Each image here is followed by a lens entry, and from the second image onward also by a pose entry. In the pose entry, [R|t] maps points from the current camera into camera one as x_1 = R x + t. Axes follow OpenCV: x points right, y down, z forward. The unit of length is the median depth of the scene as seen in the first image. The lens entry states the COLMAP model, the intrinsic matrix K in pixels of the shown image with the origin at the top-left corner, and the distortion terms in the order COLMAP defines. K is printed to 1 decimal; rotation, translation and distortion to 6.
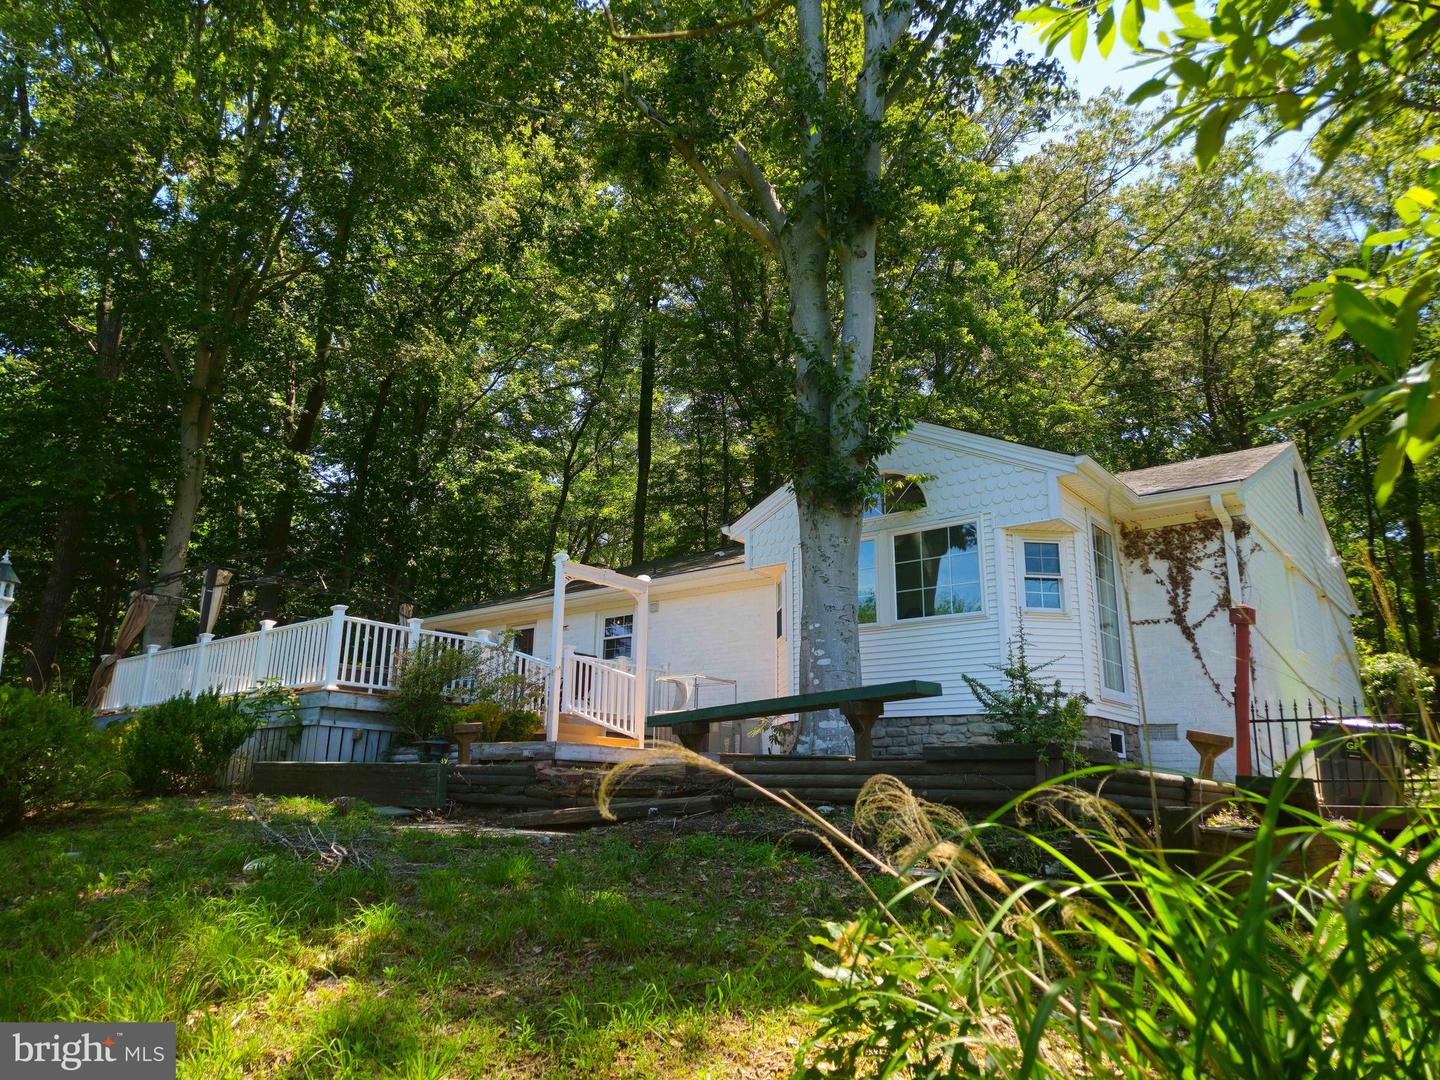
lens RADIAL K [[966.8, 0, 722.2], [0, 966.8, 536.3], [0, 0, 1]] dist [0.068196, -0.053054]
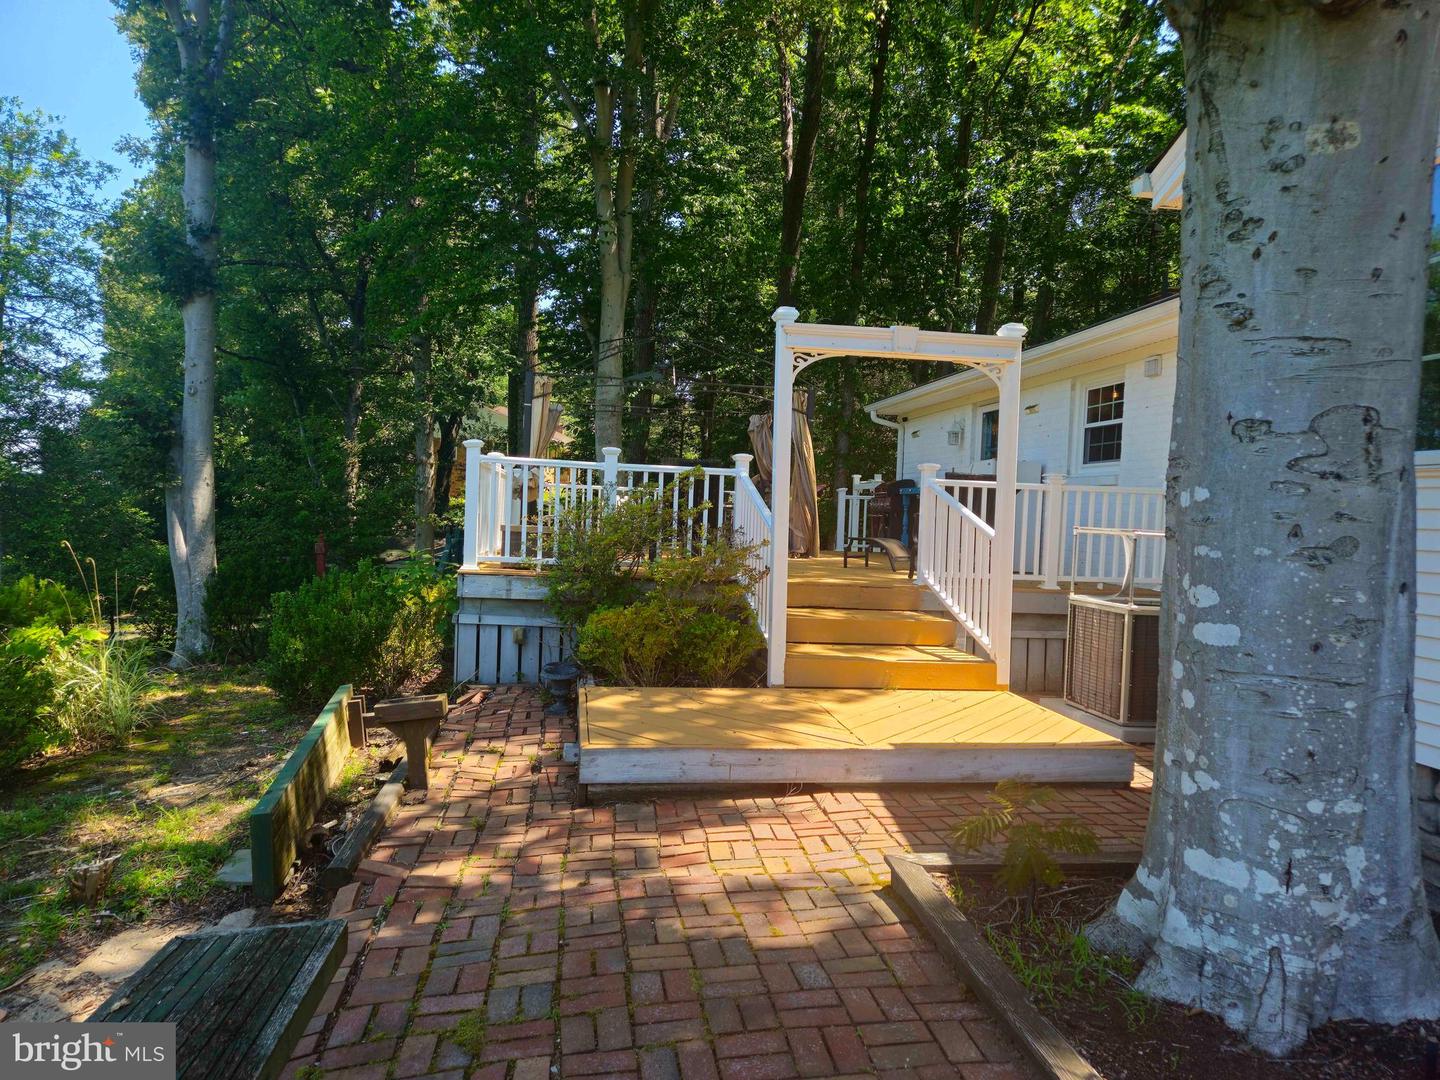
lens RADIAL K [[966.8, 0, 720.8], [0, 966.8, 545.7], [0, 0, 1]] dist [0.068196, -0.053054]
pose [[0.742201, 0.033217, -0.669354, 0.165056], [0.152191, 0.964323, 0.216609, 0.024261], [0.652668, -0.262637, 0.710666, 0.651479]]
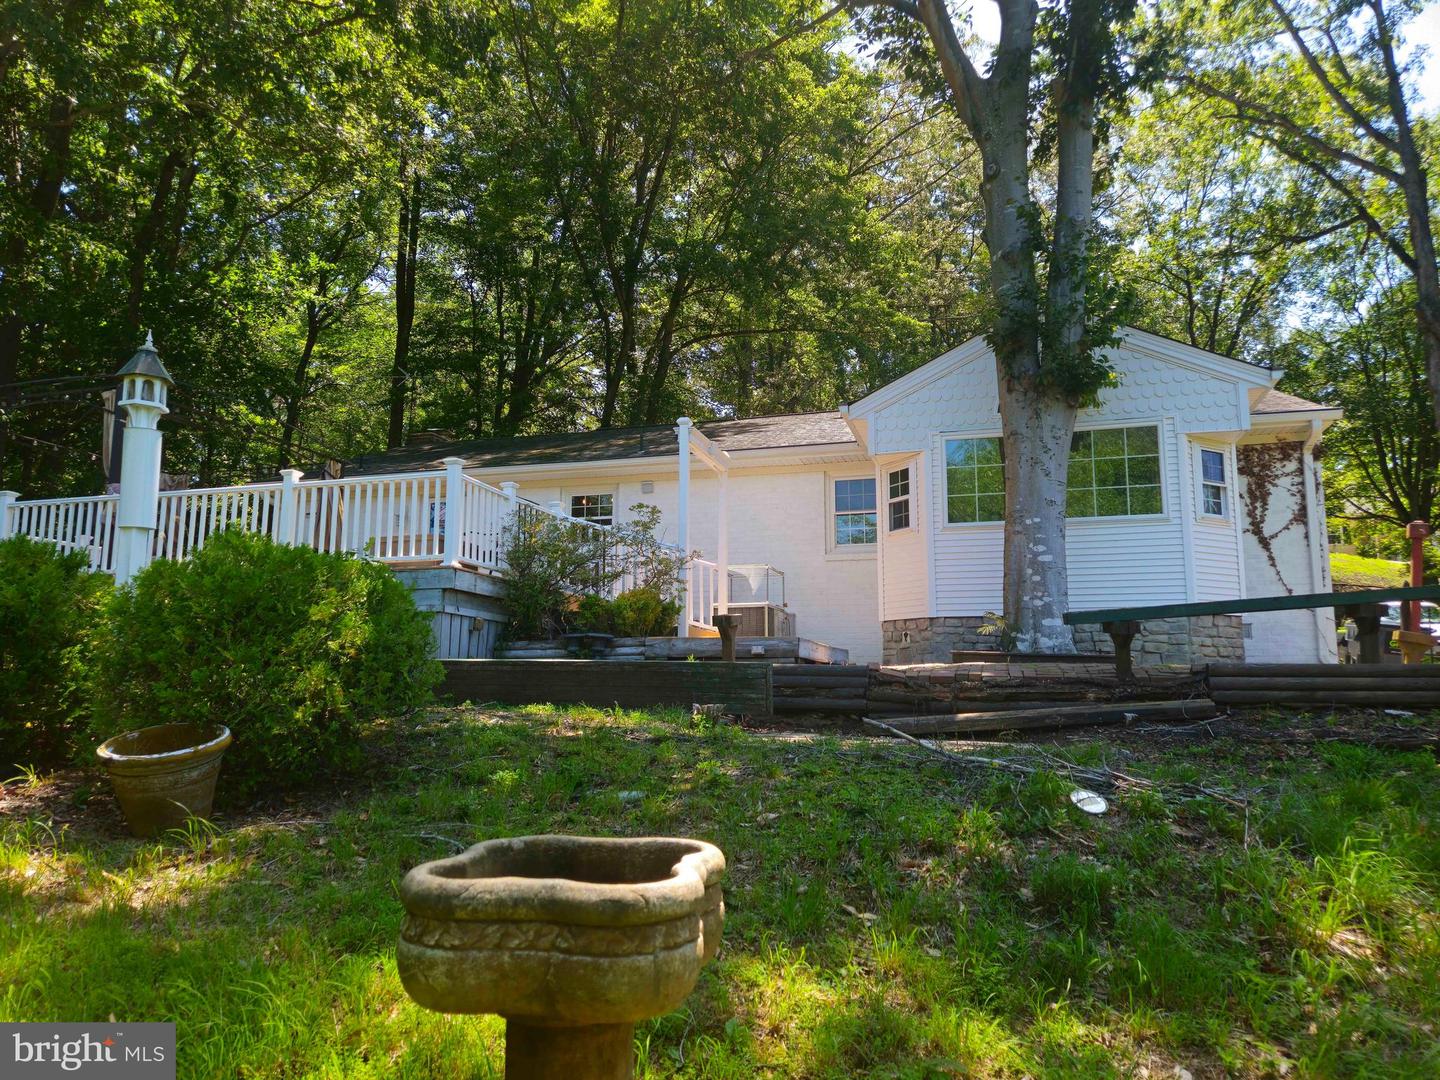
lens RADIAL K [[966.8, 0, 727.1], [0, 966.8, 540.7], [0, 0, 1]] dist [0.068196, -0.053054]
pose [[0.916845, 0.044538, 0.396752, -0.510137], [-0.089682, 0.991337, 0.095960, 0.043244], [-0.389041, -0.123562, 0.912896, 0.218824]]
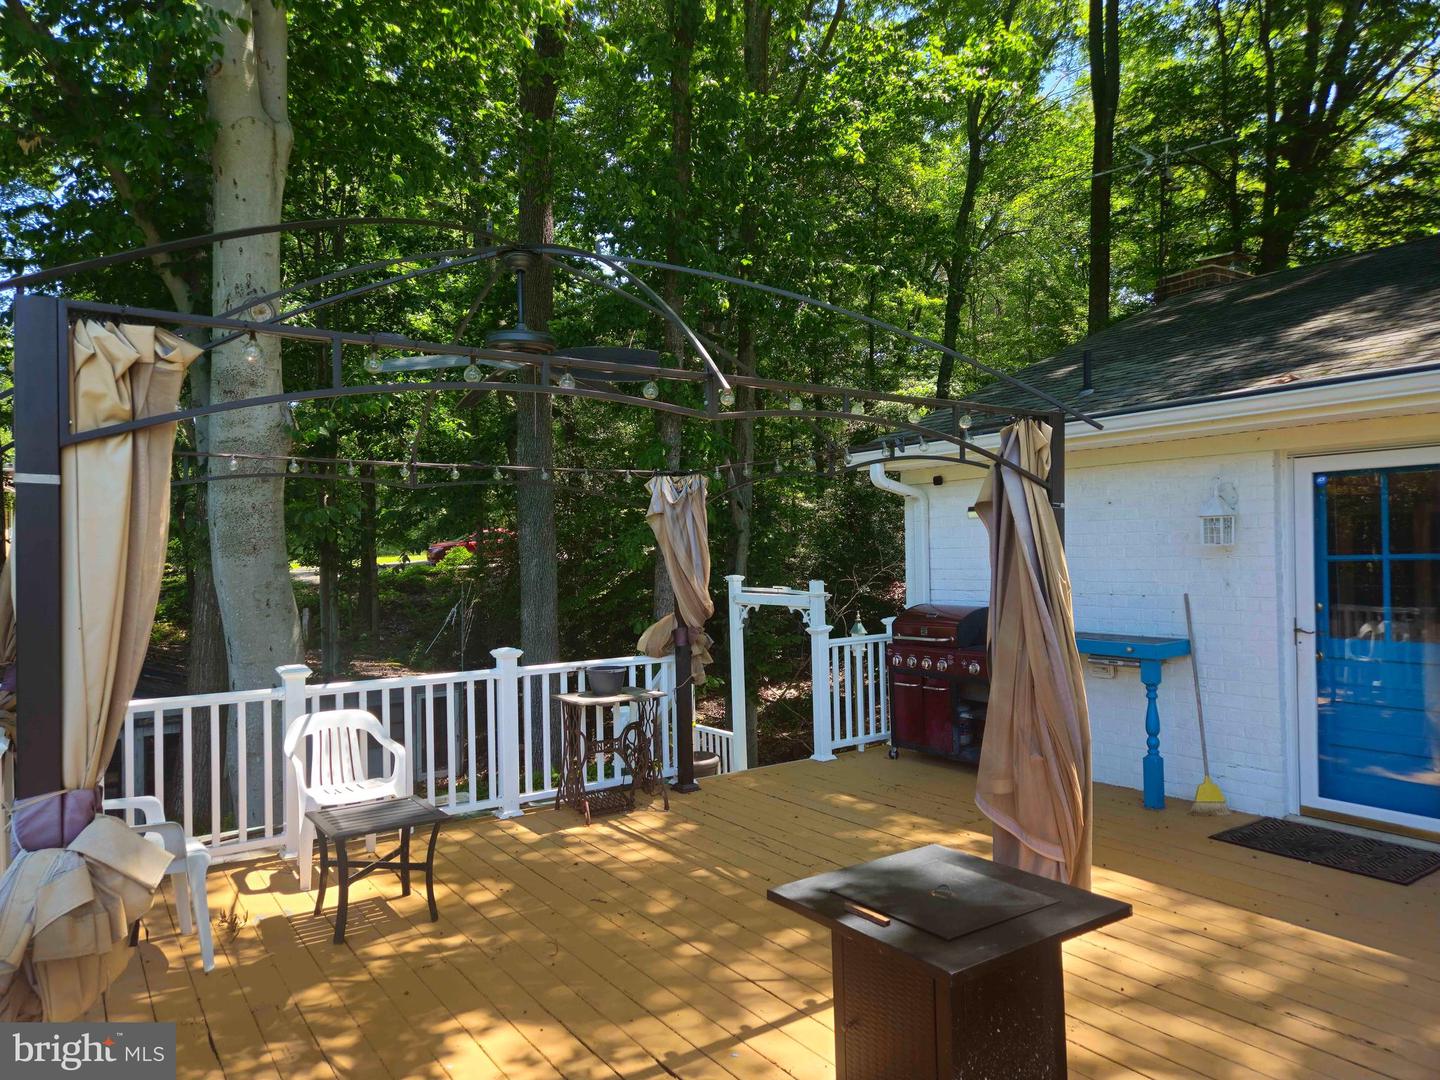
lens RADIAL K [[966.8, 0, 713.4], [0, 966.8, 548.5], [0, 0, 1]] dist [0.068196, -0.053054]
pose [[0.957339, -0.028834, -0.287524, -0.473050], [0.101530, 0.965133, 0.241267, 0.053976], [0.270542, -0.260167, 0.926887, 1.112610]]
